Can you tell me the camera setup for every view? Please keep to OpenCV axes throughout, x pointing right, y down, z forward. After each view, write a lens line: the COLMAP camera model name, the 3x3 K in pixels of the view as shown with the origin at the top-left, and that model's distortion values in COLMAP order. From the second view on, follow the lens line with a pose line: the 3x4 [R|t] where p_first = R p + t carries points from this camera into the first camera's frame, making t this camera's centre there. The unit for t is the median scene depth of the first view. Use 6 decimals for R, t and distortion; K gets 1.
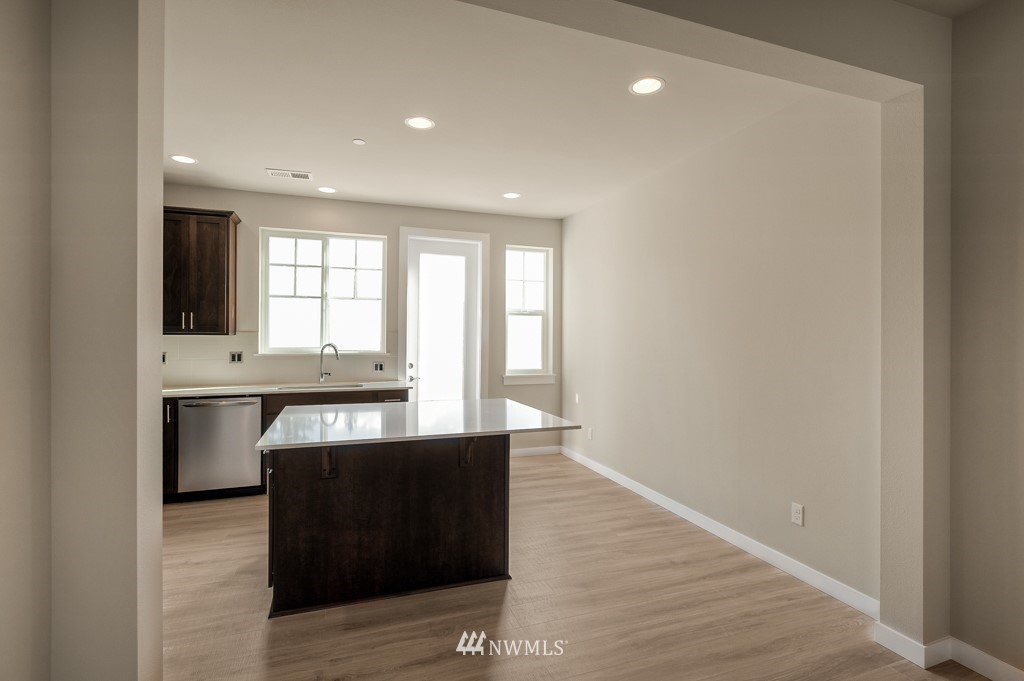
lens RADIAL K [[489.5, 0, 518.6], [0, 489.5, 338.3], [0, 0, 1]] dist [-0.005254, 0.000093]
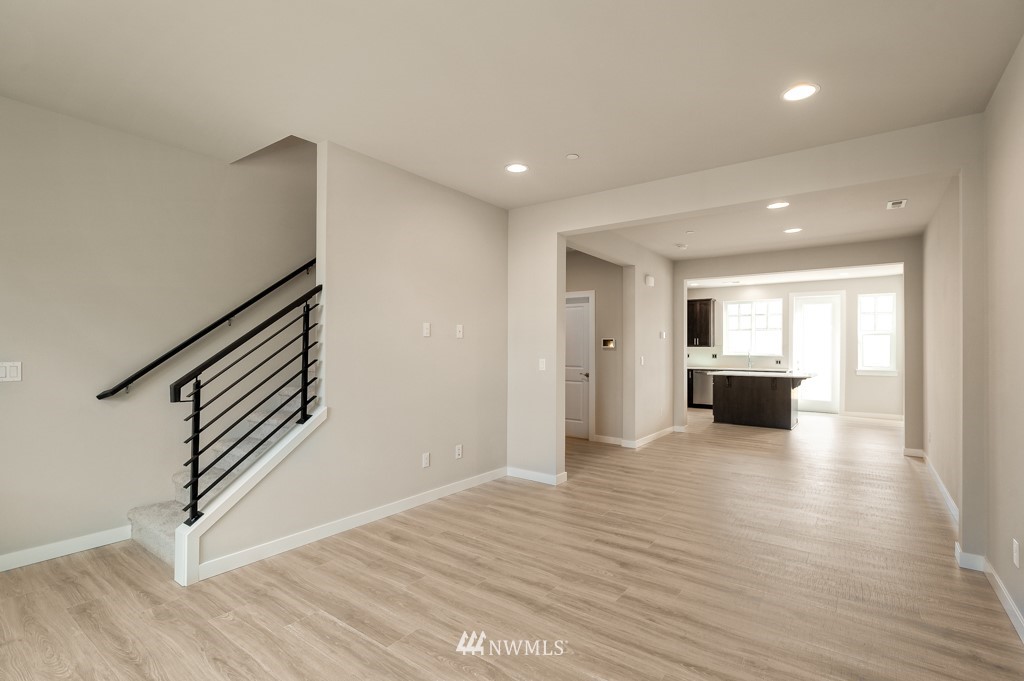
lens RADIAL K [[468.2, 0, 503.9], [0, 468.2, 344.4], [0, 0, 1]] dist [-0.033996, -0.000465]
pose [[0.548929, -0.003870, -0.835860, 0.752727], [0.001638, 0.999992, -0.003554, -0.011576], [0.835868, 0.000582, 0.548931, -1.100379]]
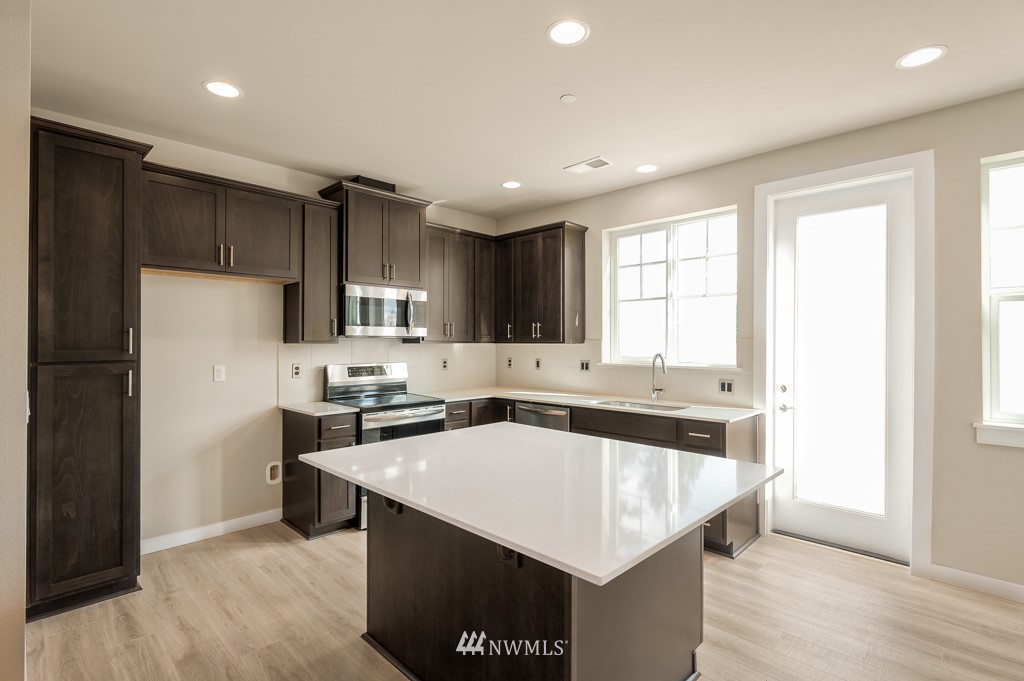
lens RADIAL K [[489.5, 0, 518.4], [0, 489.5, 338.6], [0, 0, 1]] dist [-0.005254, 0.000093]
pose [[0.431688, -0.010505, -0.901962, 0.251953], [-0.003179, 0.999908, -0.013167, -0.002470], [0.902017, 0.008551, 0.431615, 0.432091]]
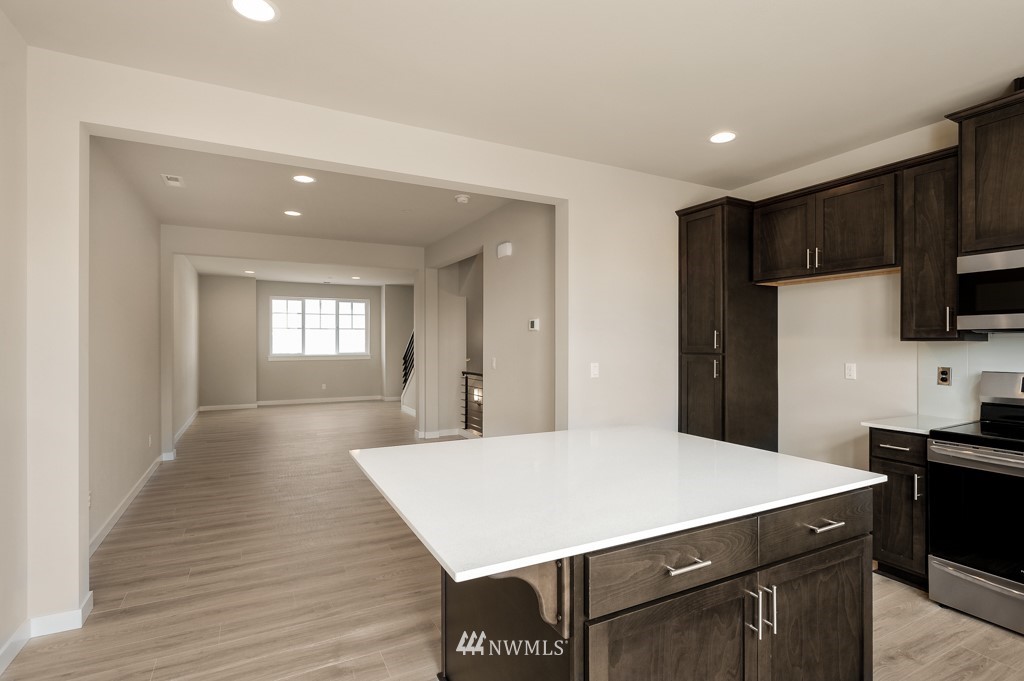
lens RADIAL K [[489.5, 0, 507.8], [0, 489.5, 343.2], [0, 0, 1]] dist [-0.005254, 0.000093]
pose [[-0.993846, -0.003175, -0.110729, -0.008058], [-0.003636, 0.999986, 0.003961, -0.001723], [0.110715, 0.004339, -0.993843, 1.015141]]
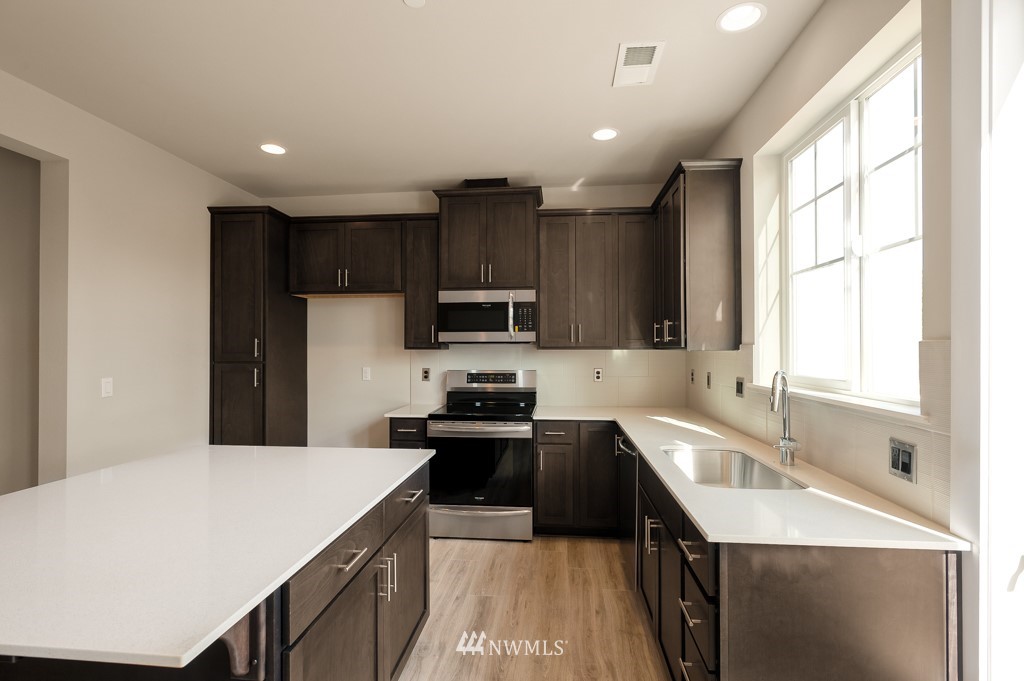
lens RADIAL K [[489.5, 0, 510.8], [0, 489.5, 344.7], [0, 0, 1]] dist [-0.005254, 0.000093]
pose [[-0.447244, -0.008677, -0.894370, 0.085219], [-0.004871, 0.999962, -0.007266, -0.006996], [0.894398, 0.001107, -0.447270, 0.979680]]
